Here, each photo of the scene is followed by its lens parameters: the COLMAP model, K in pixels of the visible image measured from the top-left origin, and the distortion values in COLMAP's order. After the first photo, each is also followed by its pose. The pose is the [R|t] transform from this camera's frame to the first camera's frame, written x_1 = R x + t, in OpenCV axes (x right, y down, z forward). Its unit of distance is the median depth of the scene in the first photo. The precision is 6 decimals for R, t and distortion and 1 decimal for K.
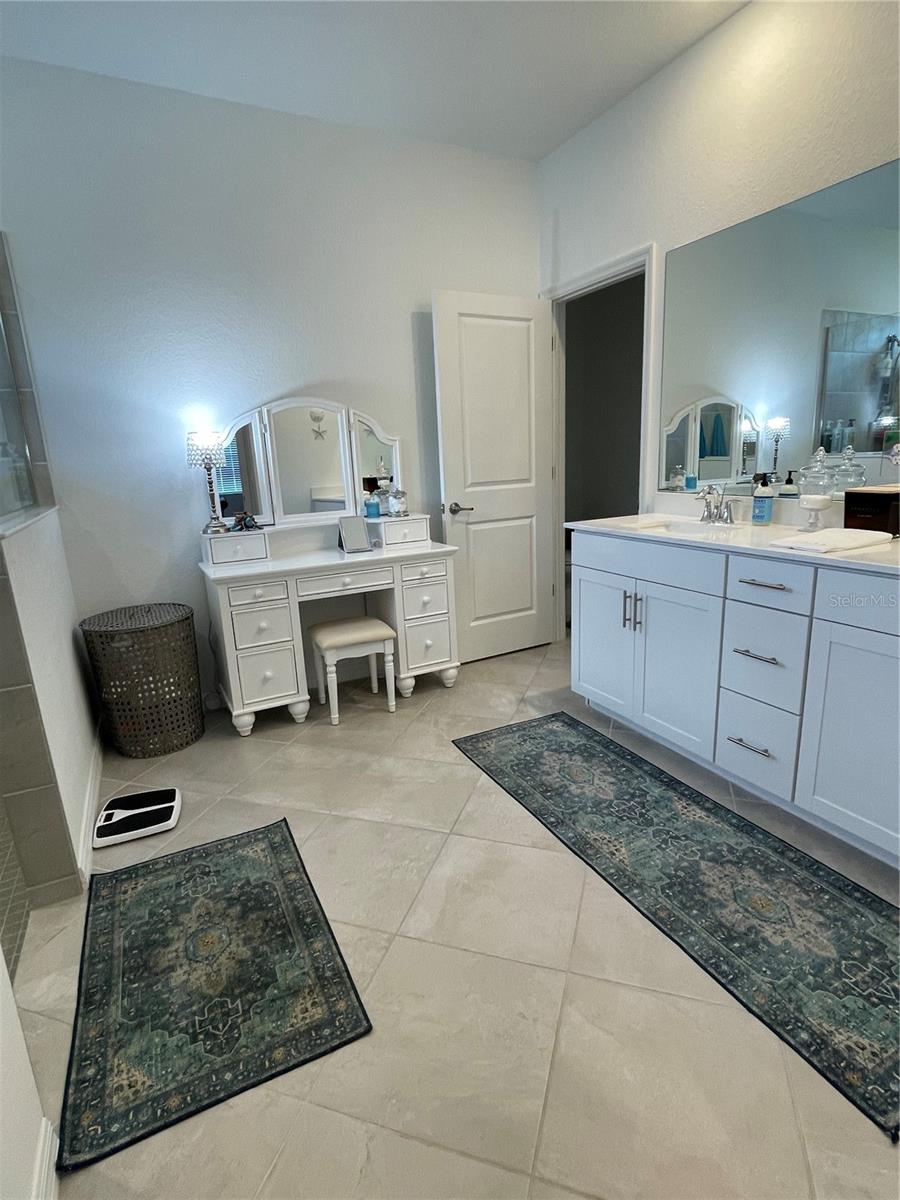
lens RADIAL K [[613.6, 0, 445.2], [0, 613.6, 599.8], [0, 0, 1]] dist [0.000080, 0.003883]
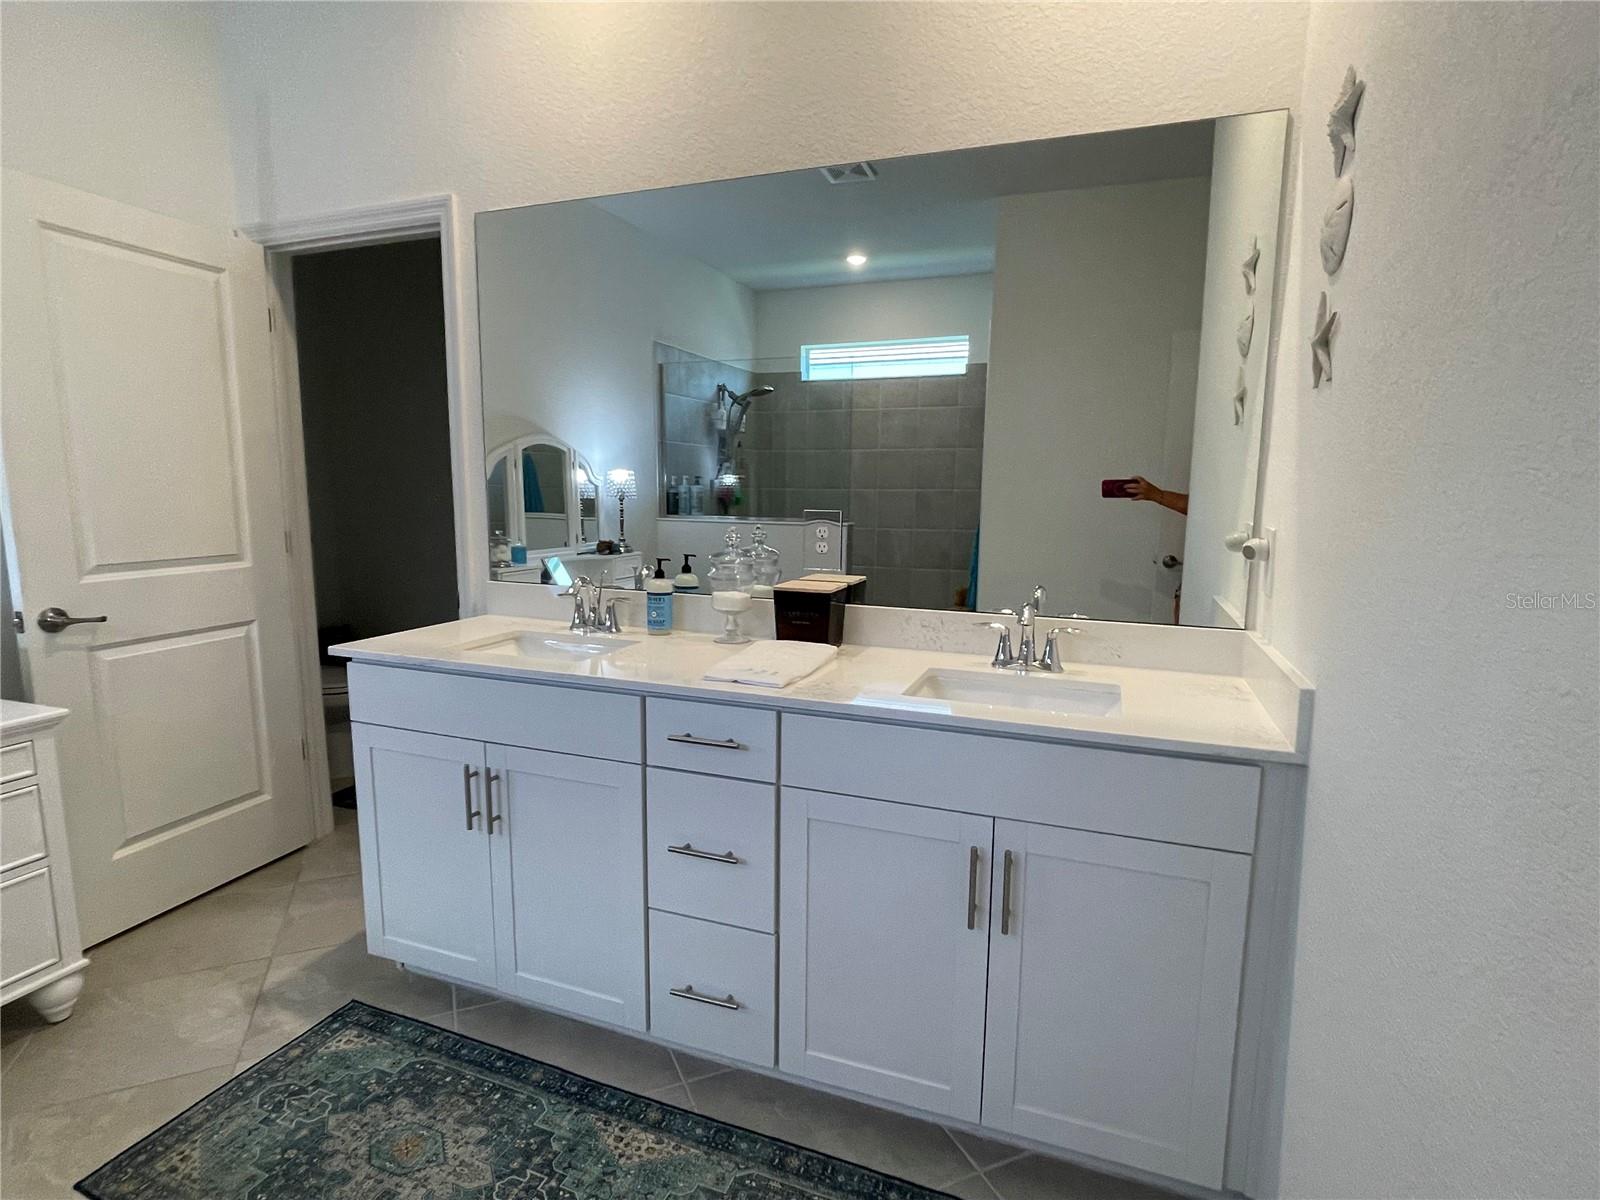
lens RADIAL K [[818.1, 0, 795.0], [0, 818.1, 596.2], [0, 0, 1]] dist [0.000080, 0.003883]
pose [[0.734837, -0.045892, 0.676689, 0.009894], [0.120784, 0.990615, -0.063980, -0.070838], [-0.667402, 0.128748, 0.733483, 0.186643]]
